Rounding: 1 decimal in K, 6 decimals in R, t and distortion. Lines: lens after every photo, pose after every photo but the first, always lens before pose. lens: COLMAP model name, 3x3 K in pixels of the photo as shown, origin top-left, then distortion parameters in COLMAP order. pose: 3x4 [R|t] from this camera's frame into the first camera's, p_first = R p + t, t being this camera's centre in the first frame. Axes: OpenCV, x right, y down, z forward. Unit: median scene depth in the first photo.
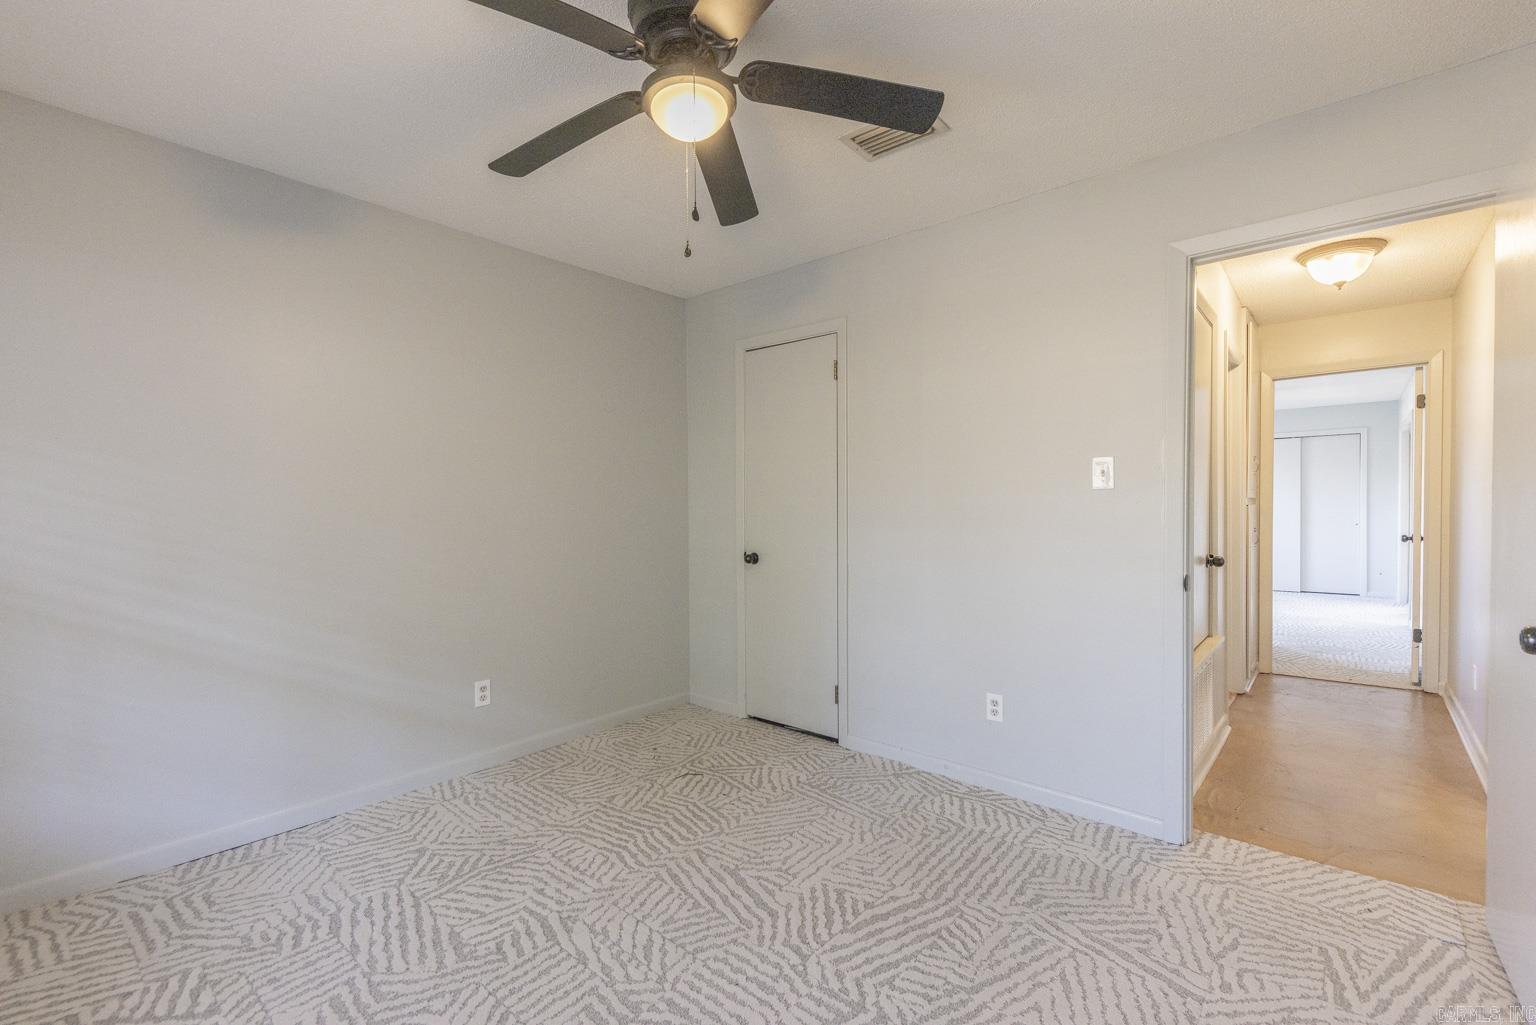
lens RADIAL K [[701.3, 0, 758.6], [0, 701.3, 506.8], [0, 0, 1]] dist [0.009883, -0.003623]
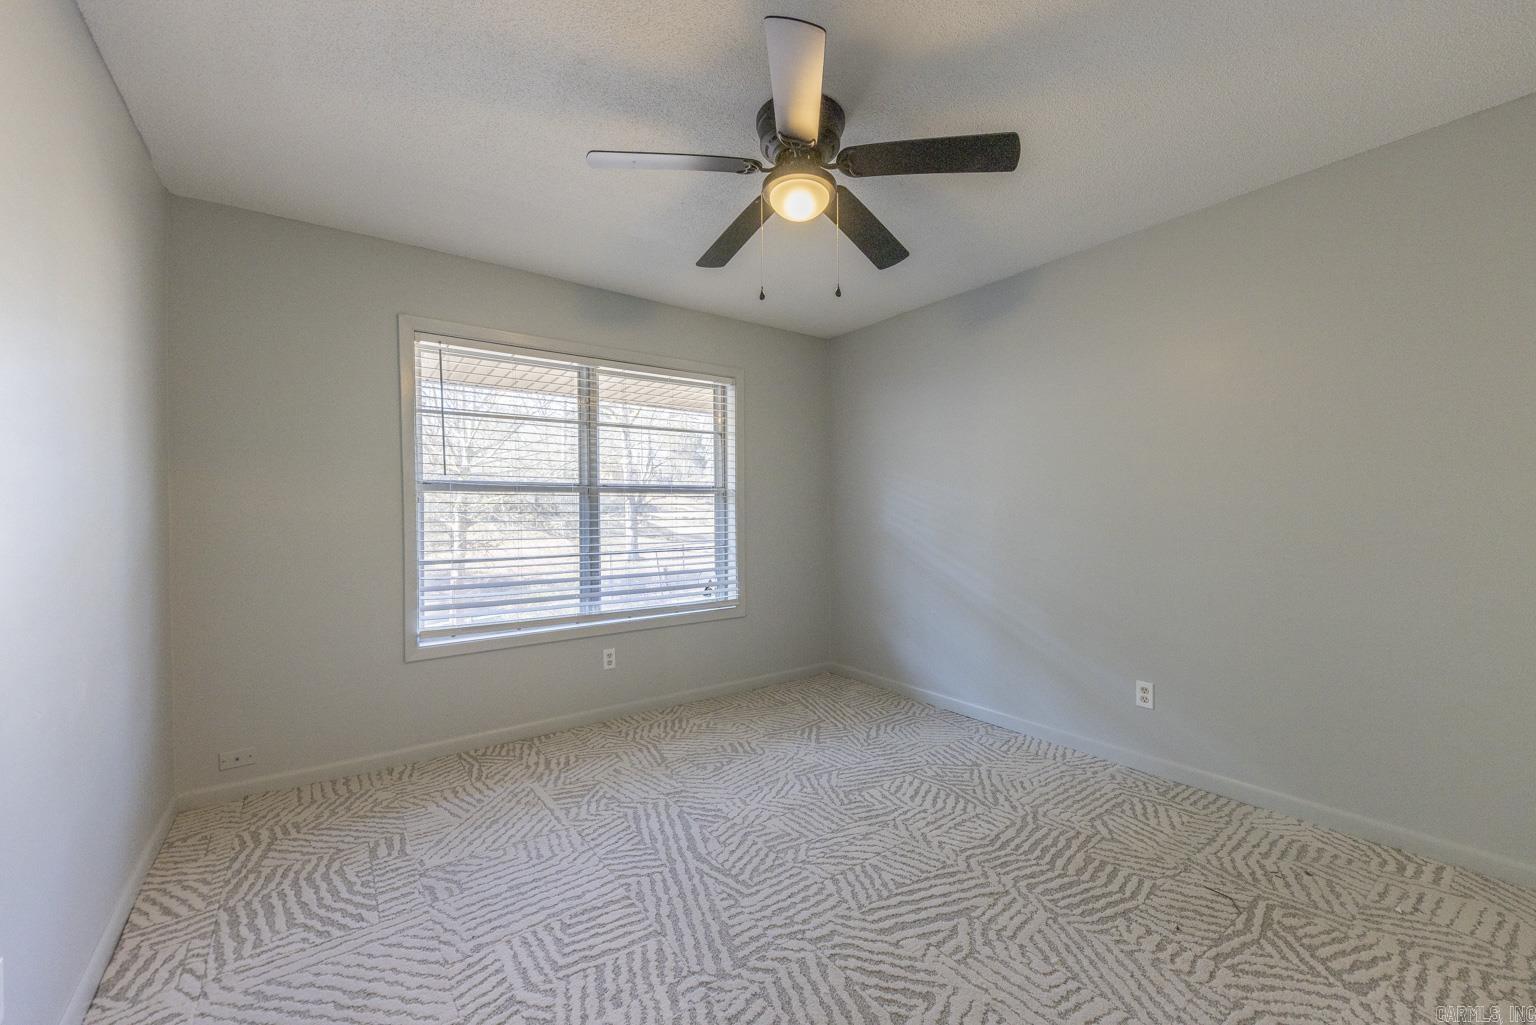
lens RADIAL K [[626.4, 0, 767.7], [0, 626.4, 505.5], [0, 0, 1]] dist [-0.002577, -0.000372]
pose [[-0.255339, 0.001166, -0.966851, 0.836913], [0.006218, 0.999981, -0.000436, -0.006341], [0.966832, -0.006123, -0.255341, 1.003957]]
